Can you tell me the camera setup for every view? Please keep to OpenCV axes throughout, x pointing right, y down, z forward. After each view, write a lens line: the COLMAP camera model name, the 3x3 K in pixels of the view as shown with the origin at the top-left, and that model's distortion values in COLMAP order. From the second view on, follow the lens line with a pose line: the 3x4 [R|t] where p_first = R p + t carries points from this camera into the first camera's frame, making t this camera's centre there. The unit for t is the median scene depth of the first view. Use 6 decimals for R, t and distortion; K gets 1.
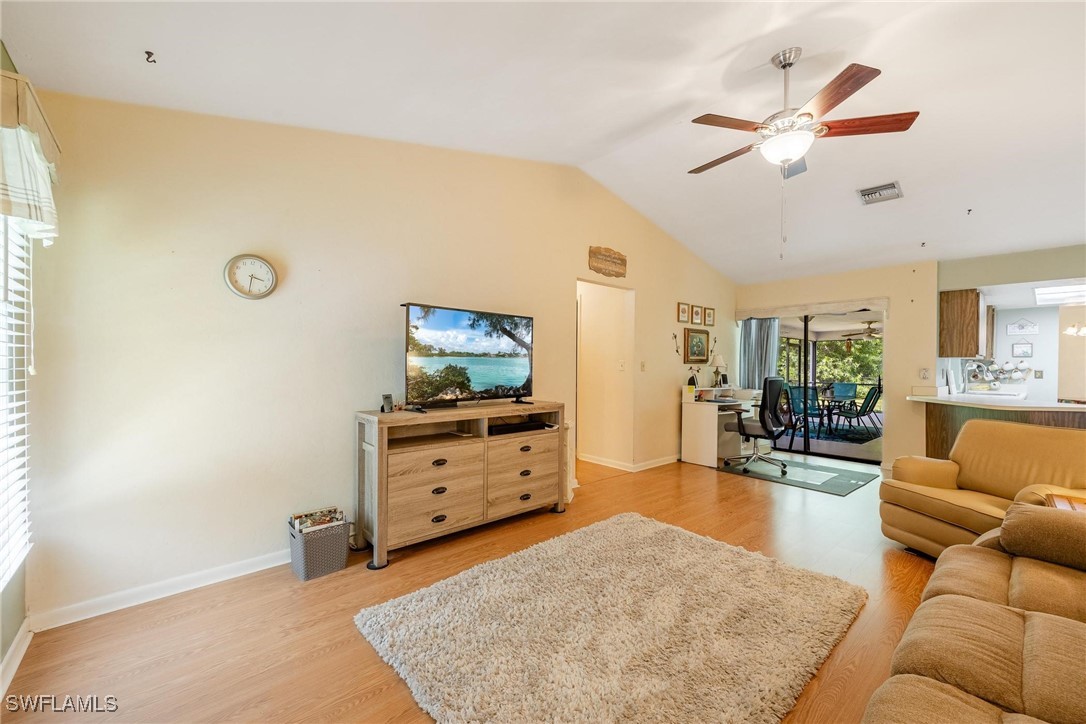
lens RADIAL K [[445.4, 0, 547.8], [0, 445.4, 363.1], [0, 0, 1]] dist [0.008662, 0.000153]
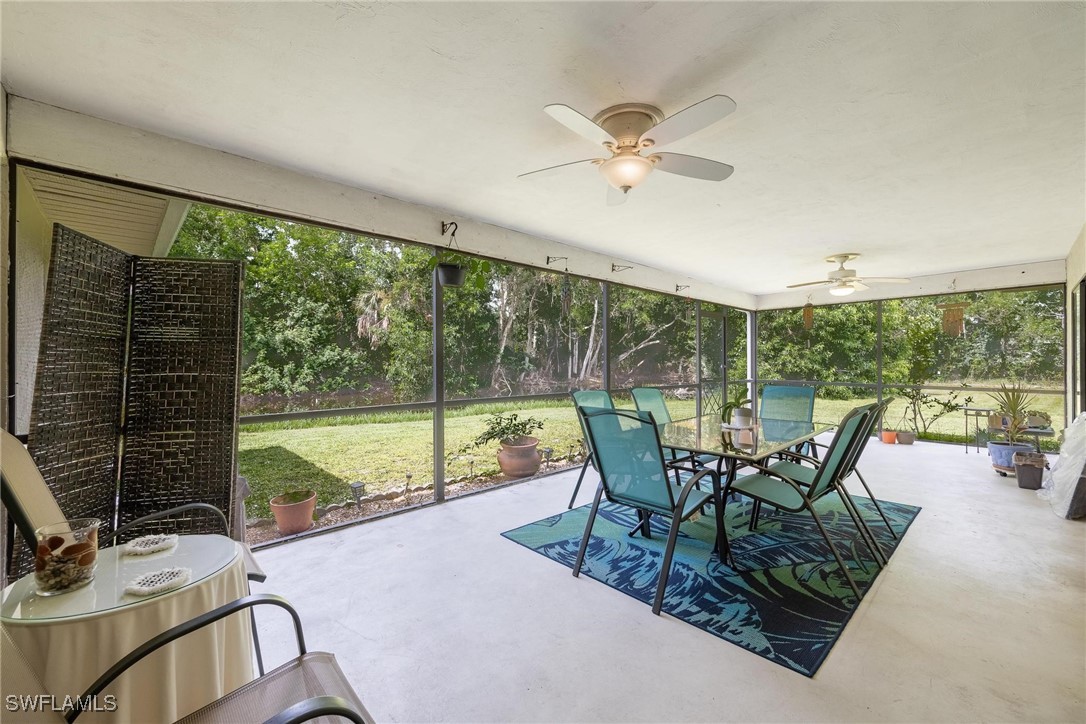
lens RADIAL K [[437.0, 0, 548.4], [0, 437.0, 362.6], [0, 0, 1]] dist [0.000856, 0.000250]
pose [[0.999582, -0.013191, 0.025732, 0.782820], [0.012960, 0.999874, 0.009156, 0.024666], [-0.025849, -0.008819, 0.999627, 1.080616]]
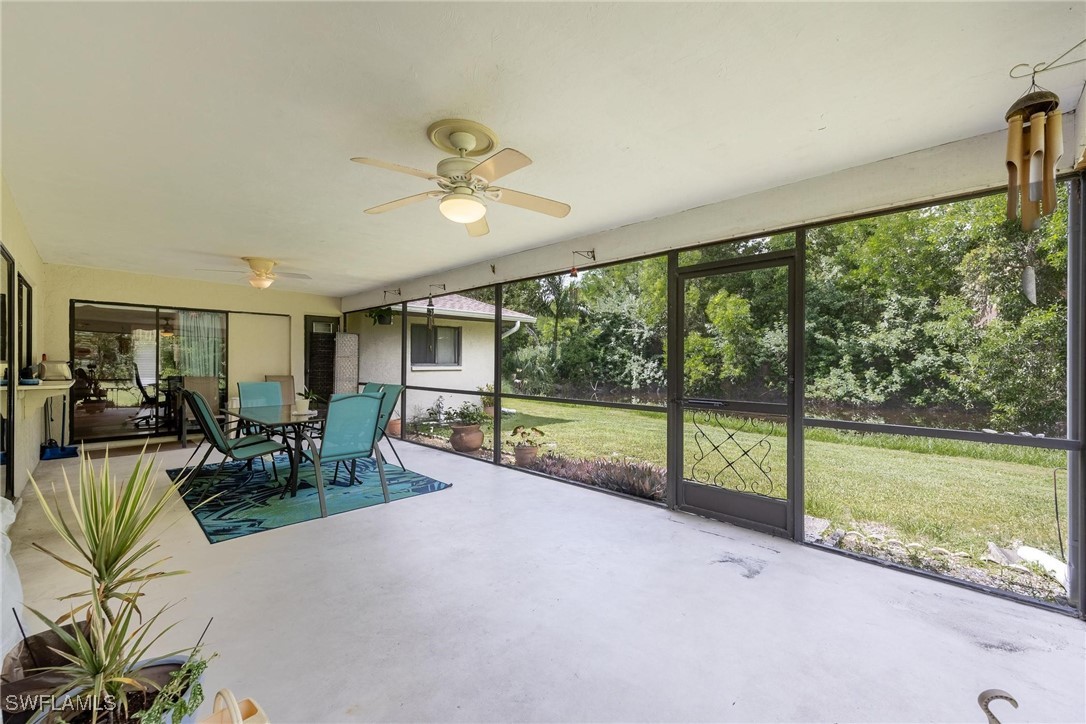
lens RADIAL K [[437.0, 0, 548.4], [0, 437.0, 362.6], [0, 0, 1]] dist [0.000856, 0.000250]
pose [[0.058718, -0.018867, -0.998096, 1.683532], [-0.000789, 0.999820, -0.018946, 0.044521], [0.998274, 0.001900, 0.058693, 1.896013]]
